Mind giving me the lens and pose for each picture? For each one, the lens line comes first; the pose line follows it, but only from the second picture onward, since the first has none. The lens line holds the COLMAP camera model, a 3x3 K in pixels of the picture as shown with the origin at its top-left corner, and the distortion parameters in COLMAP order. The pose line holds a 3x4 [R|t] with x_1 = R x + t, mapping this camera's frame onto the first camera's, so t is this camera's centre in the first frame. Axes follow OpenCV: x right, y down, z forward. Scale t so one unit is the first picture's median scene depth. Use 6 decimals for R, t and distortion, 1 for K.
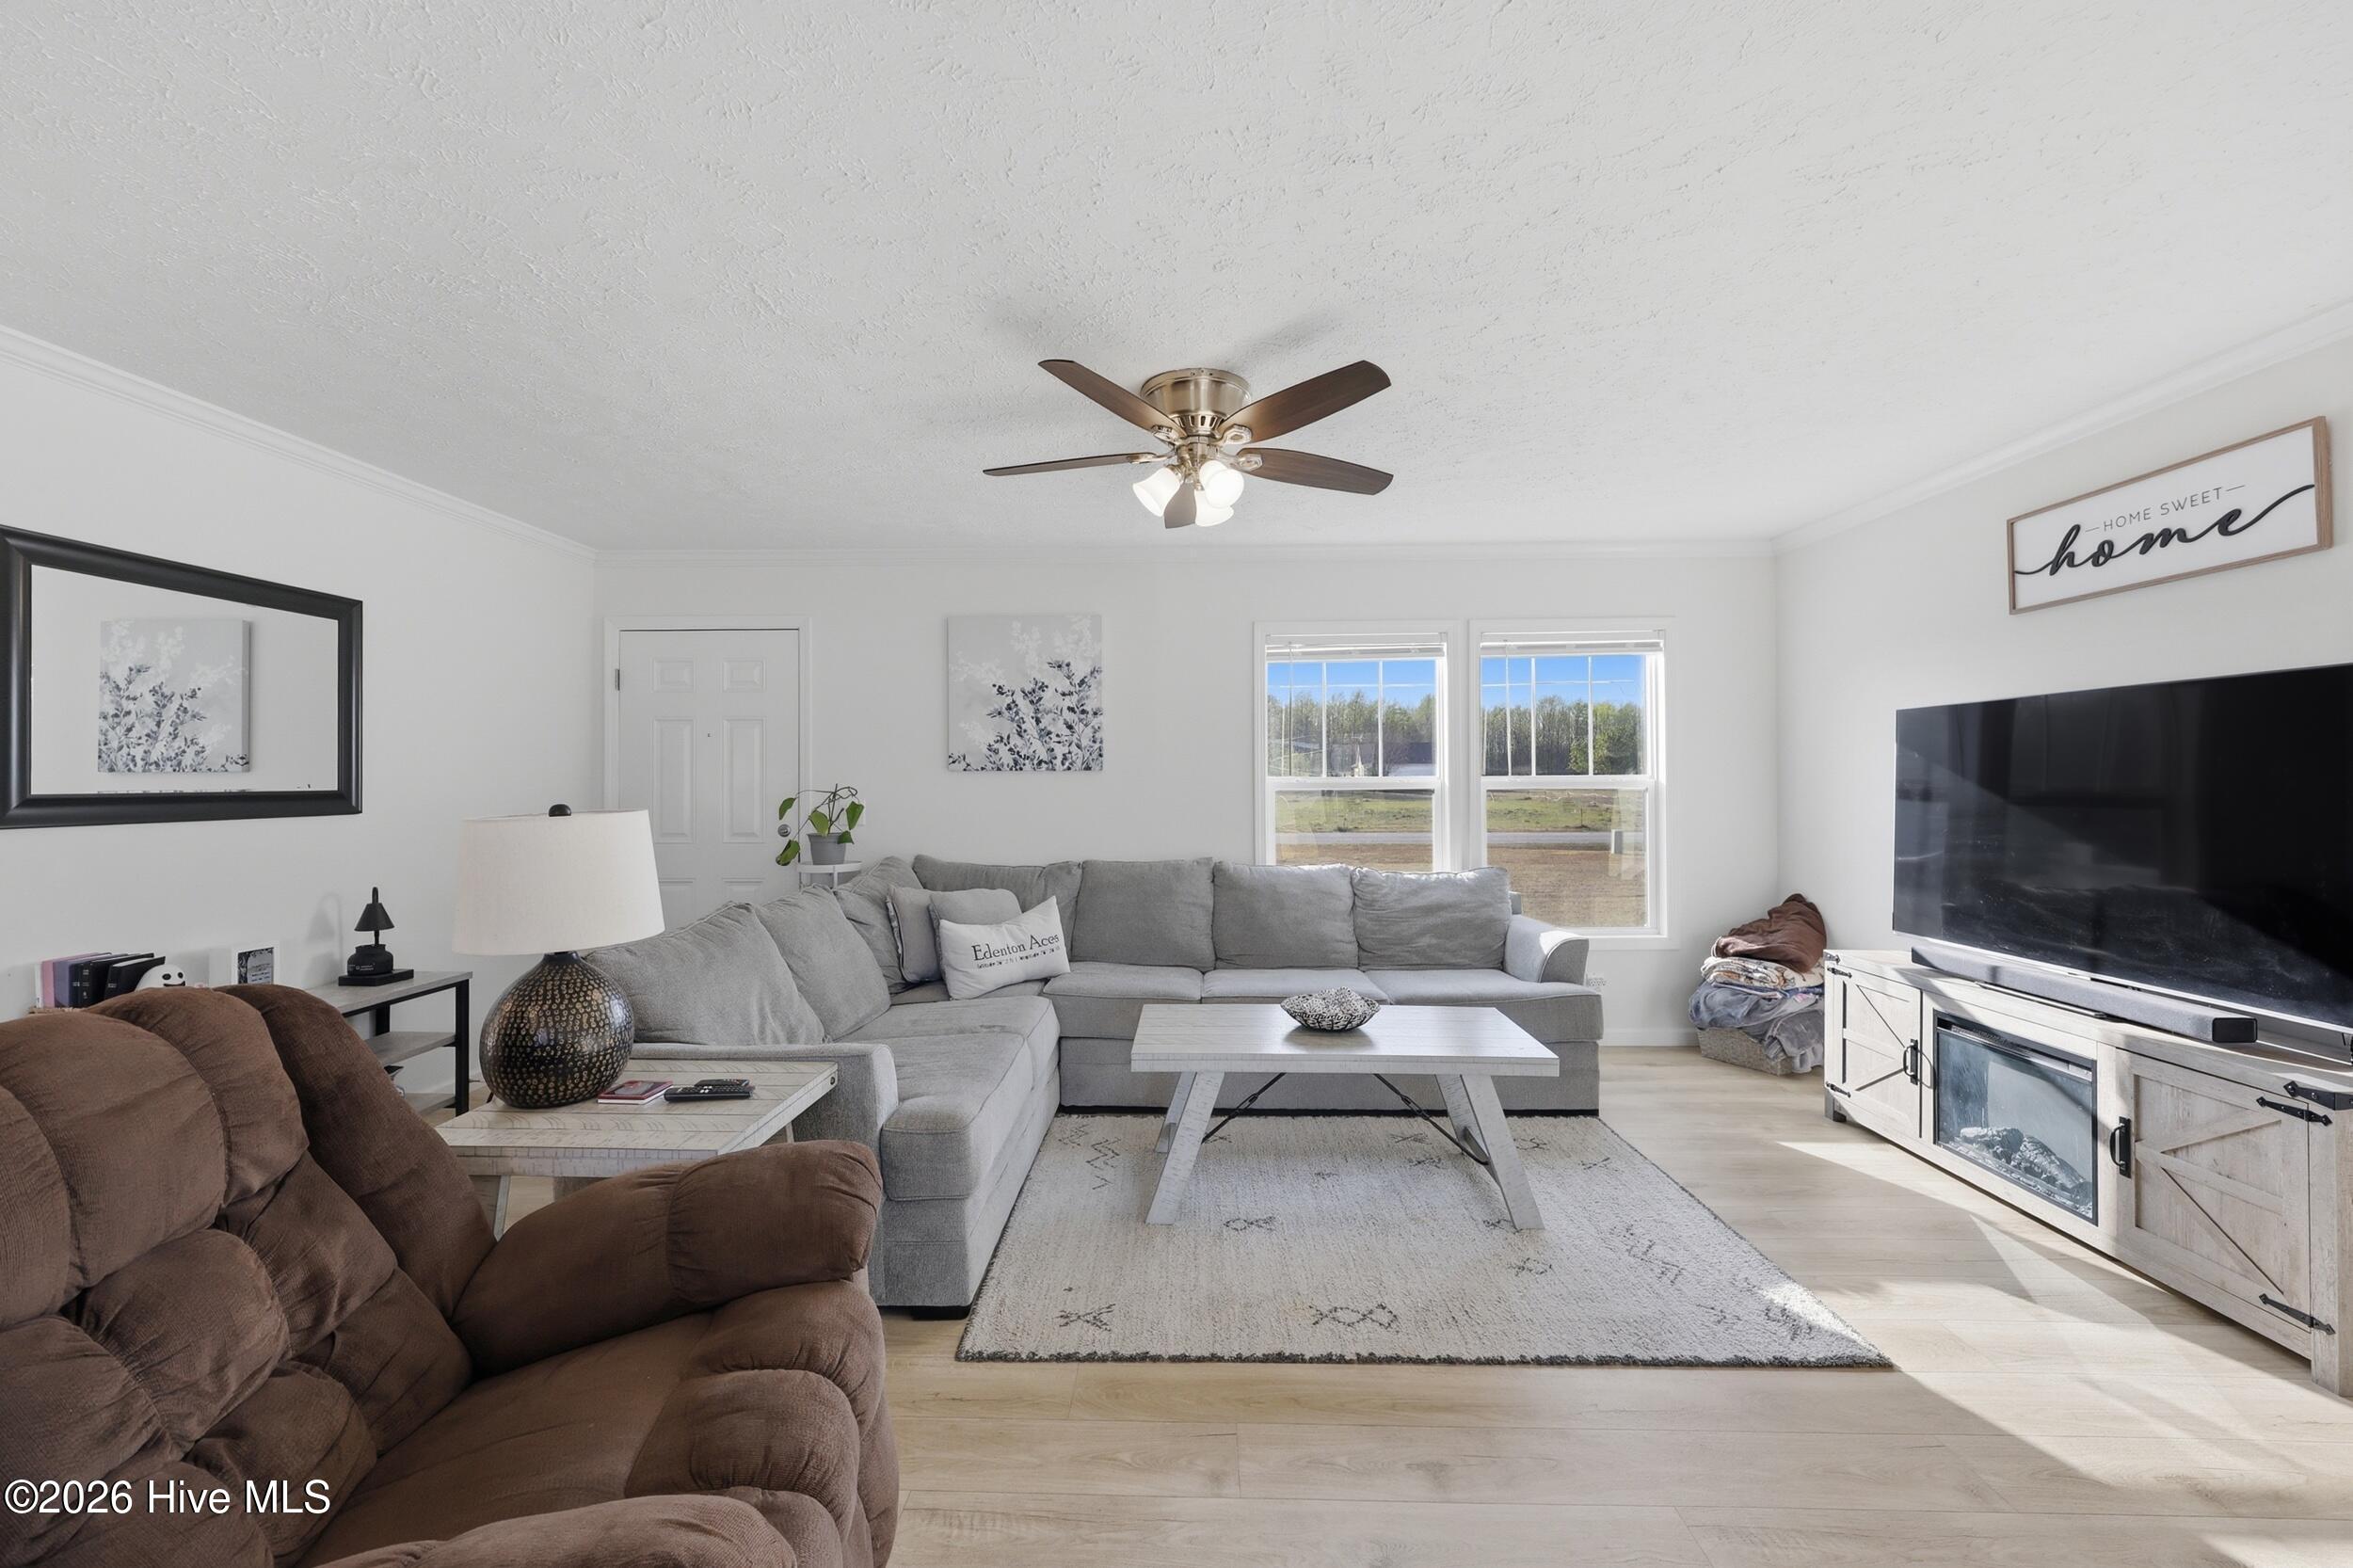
lens RADIAL K [[952.6, 0, 1171.9], [0, 952.6, 782.7], [0, 0, 1]] dist [-0.000112, -0.000026]
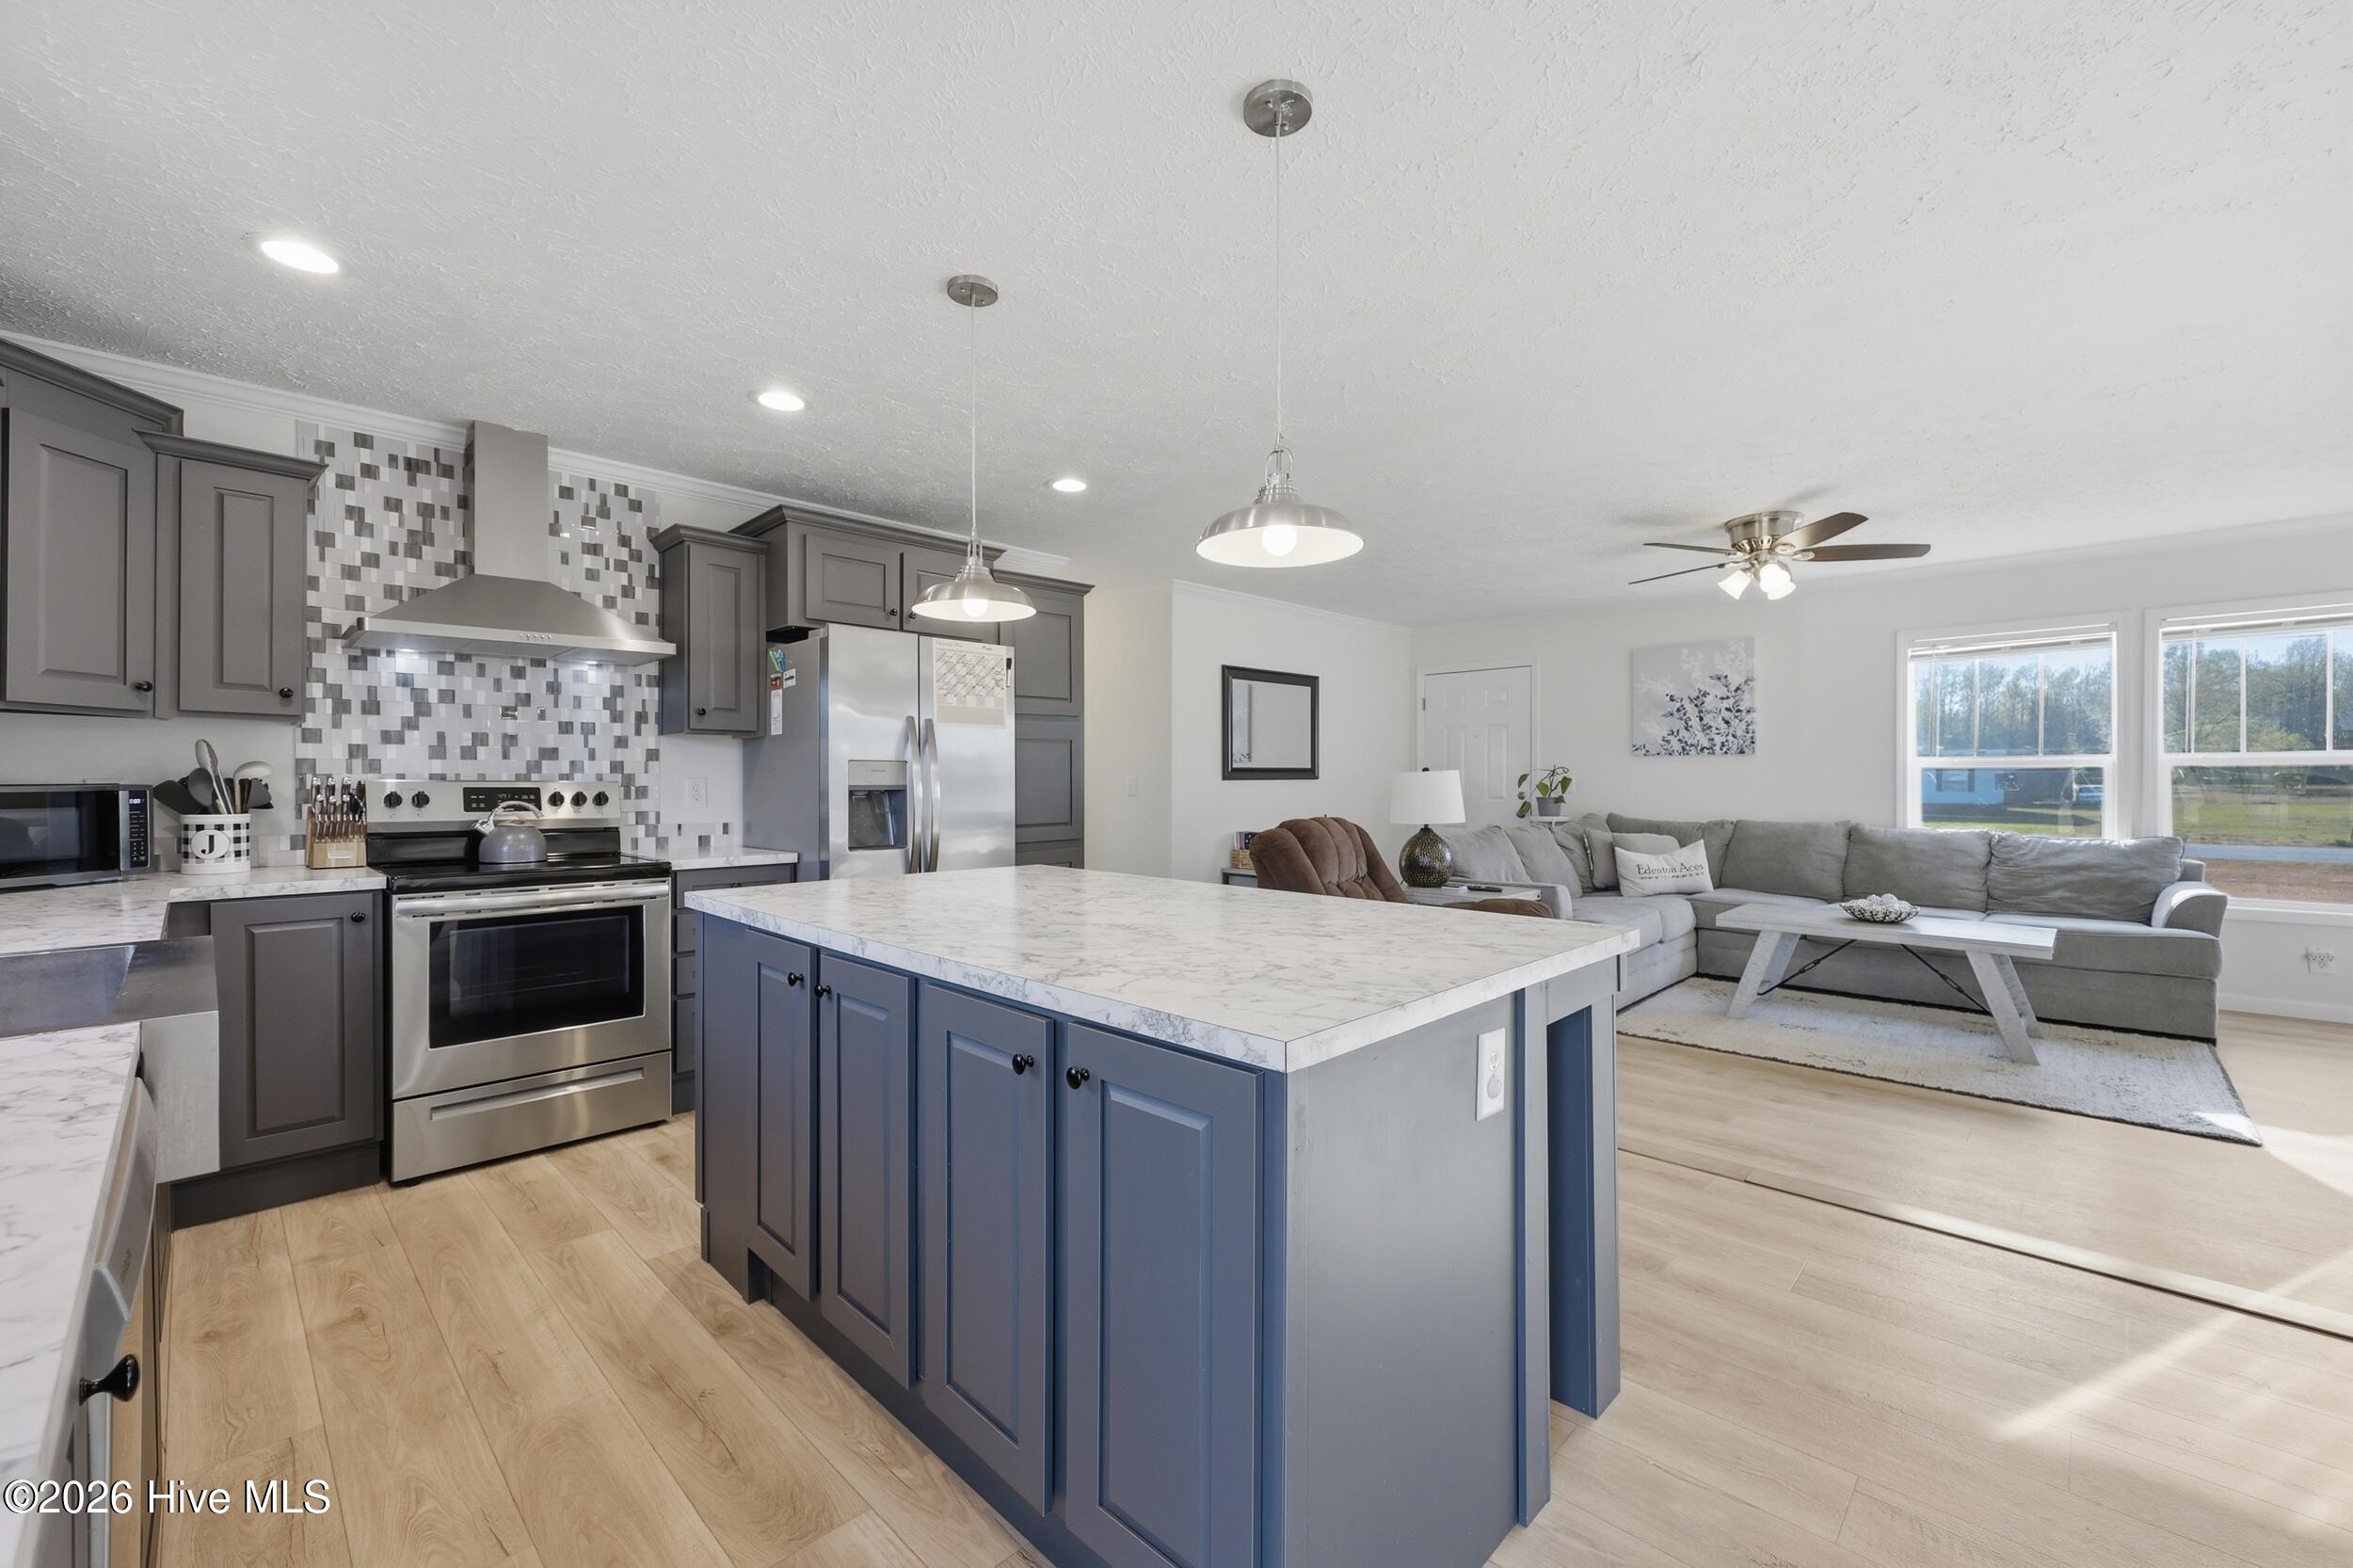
lens RADIAL K [[952.6, 0, 1171.9], [0, 952.6, 782.7], [0, 0, 1]] dist [-0.000112, -0.000026]
pose [[0.733997, 0.003895, -0.679142, 0.250299], [-0.001247, 0.999990, 0.004387, 0.024524], [0.679152, -0.002373, 0.733994, -0.576300]]
